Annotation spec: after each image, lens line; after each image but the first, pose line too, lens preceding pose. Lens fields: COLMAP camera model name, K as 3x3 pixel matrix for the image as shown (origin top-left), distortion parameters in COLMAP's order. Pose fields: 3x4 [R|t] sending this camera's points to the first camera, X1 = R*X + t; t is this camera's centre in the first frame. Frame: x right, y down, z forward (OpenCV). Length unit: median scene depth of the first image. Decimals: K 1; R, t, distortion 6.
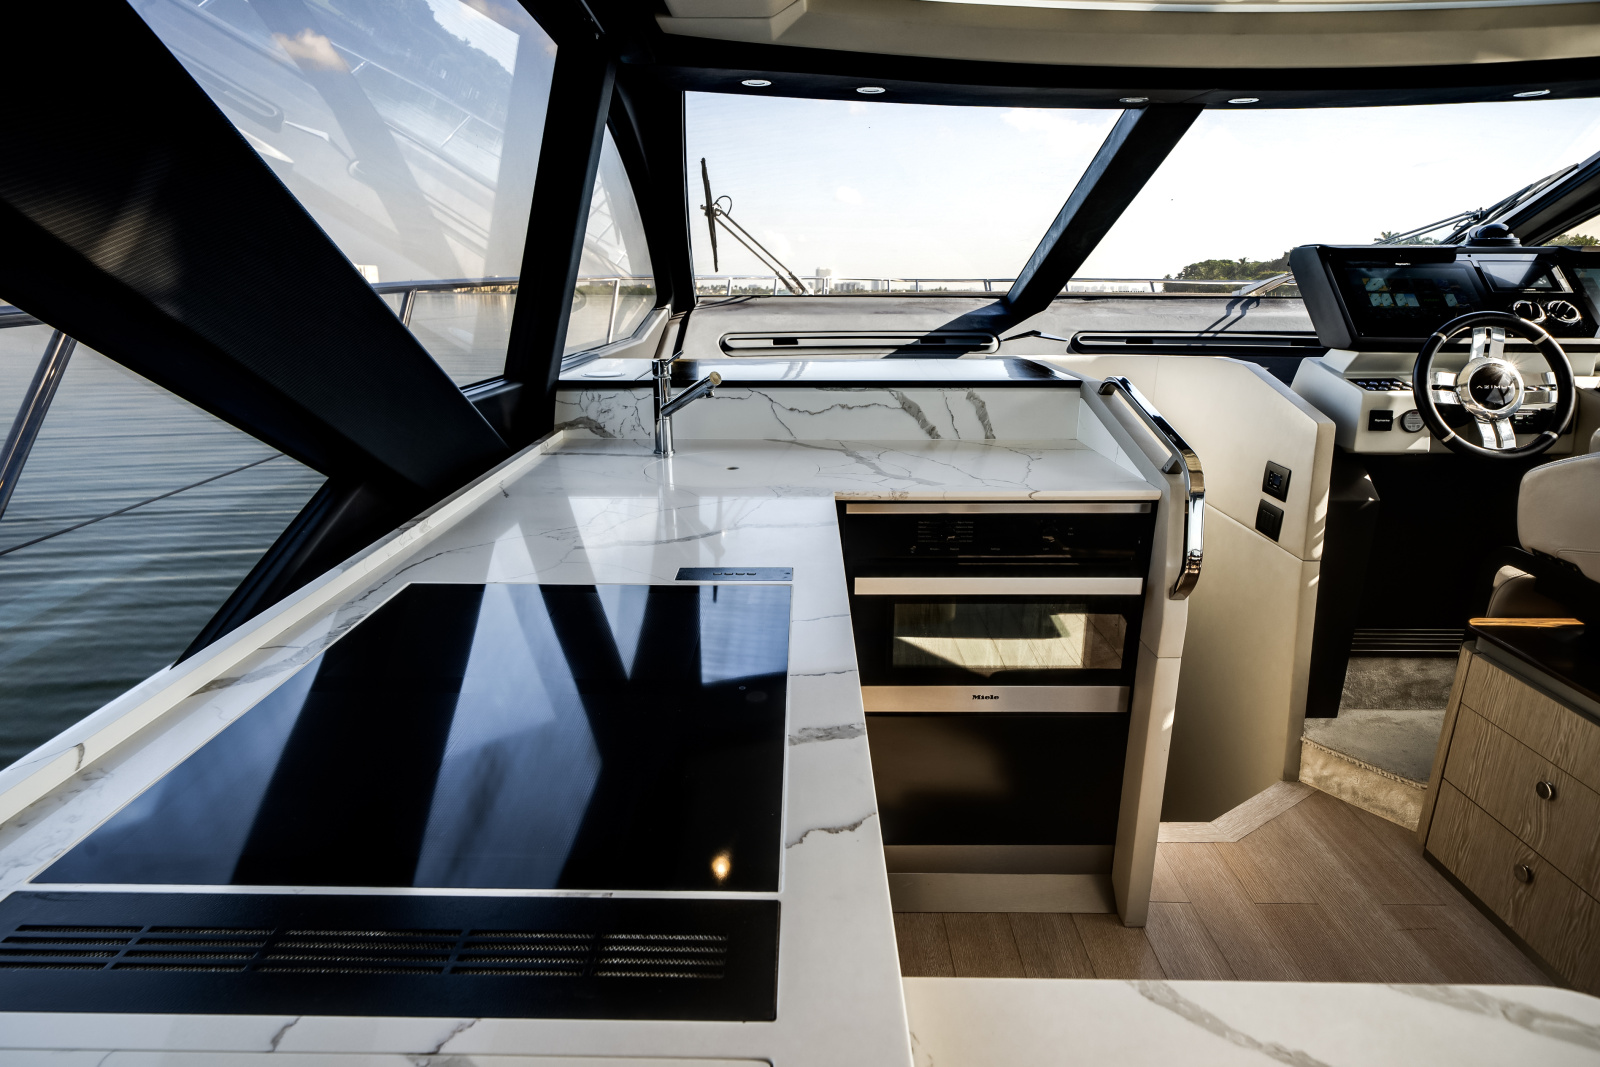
lens RADIAL K [[756.9, 0, 800.0], [0, 756.9, 533.5], [0, 0, 1]] dist [-0.001579, -0.000510]
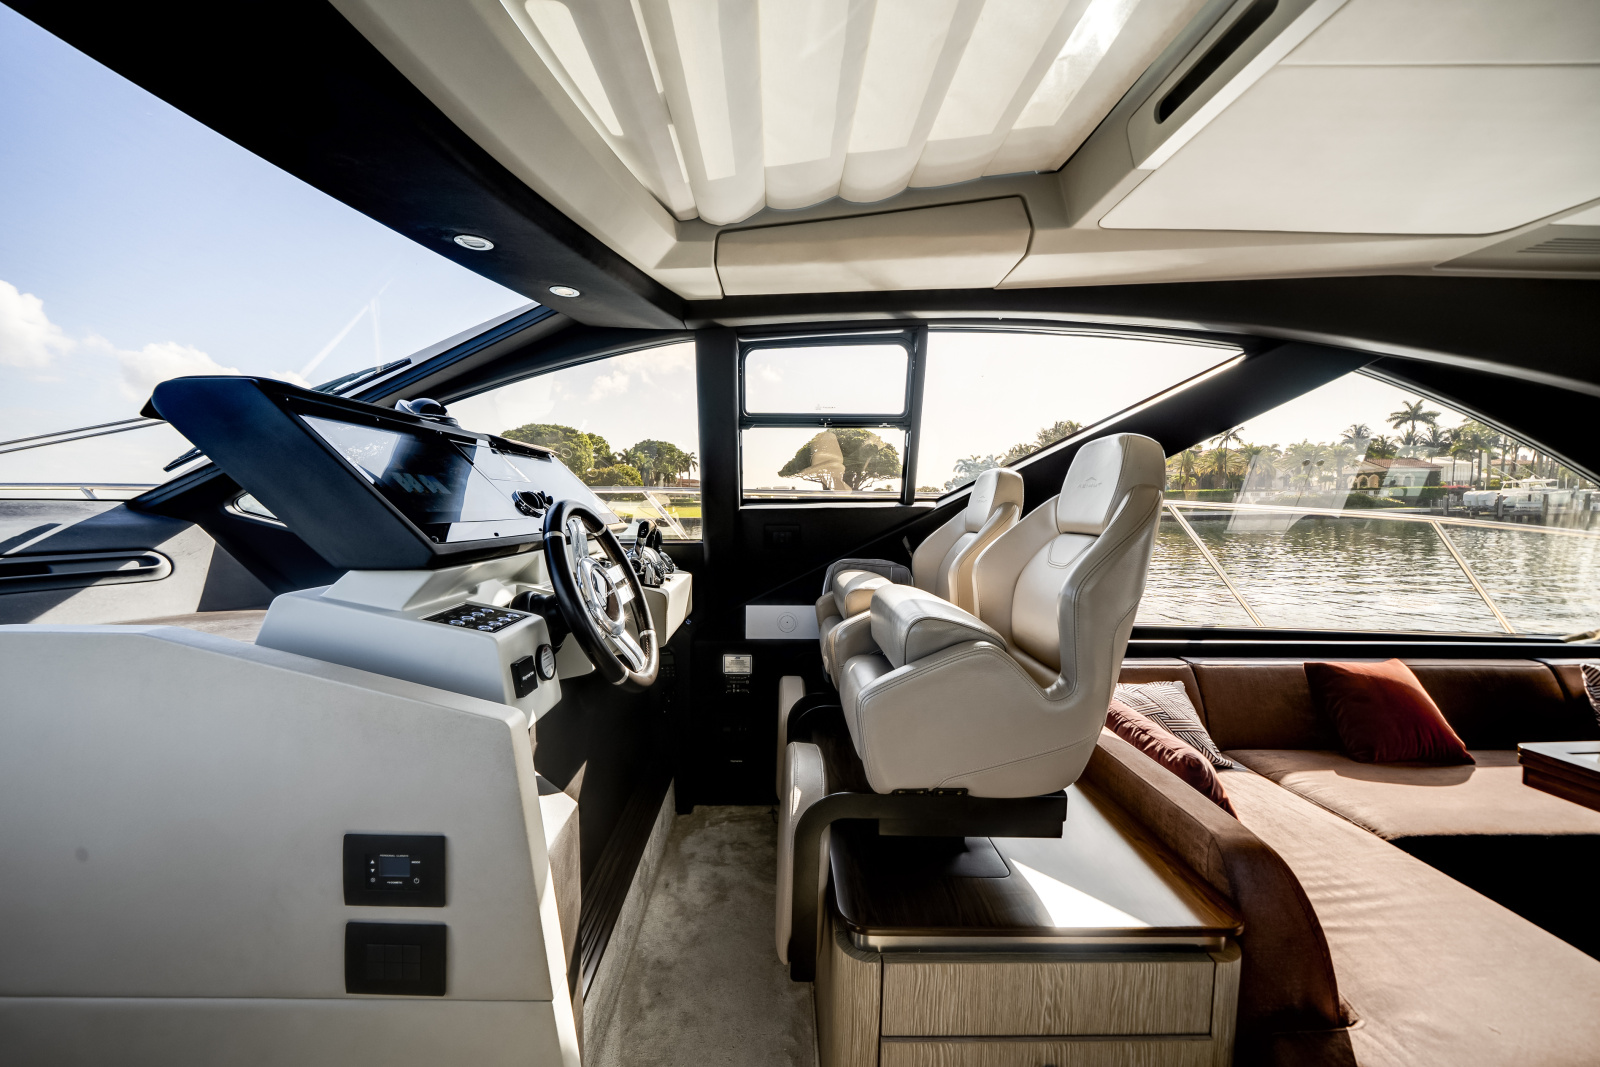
lens RADIAL K [[609.2, 0, 800.0], [0, 609.2, 533.5], [0, 0, 1]] dist [-0.008854, -0.000072]
pose [[-0.056322, -0.045837, 0.997360, 0.312713], [0.313841, 0.947497, 0.061268, -0.230982], [-0.947804, 0.316463, -0.038979, 0.833958]]
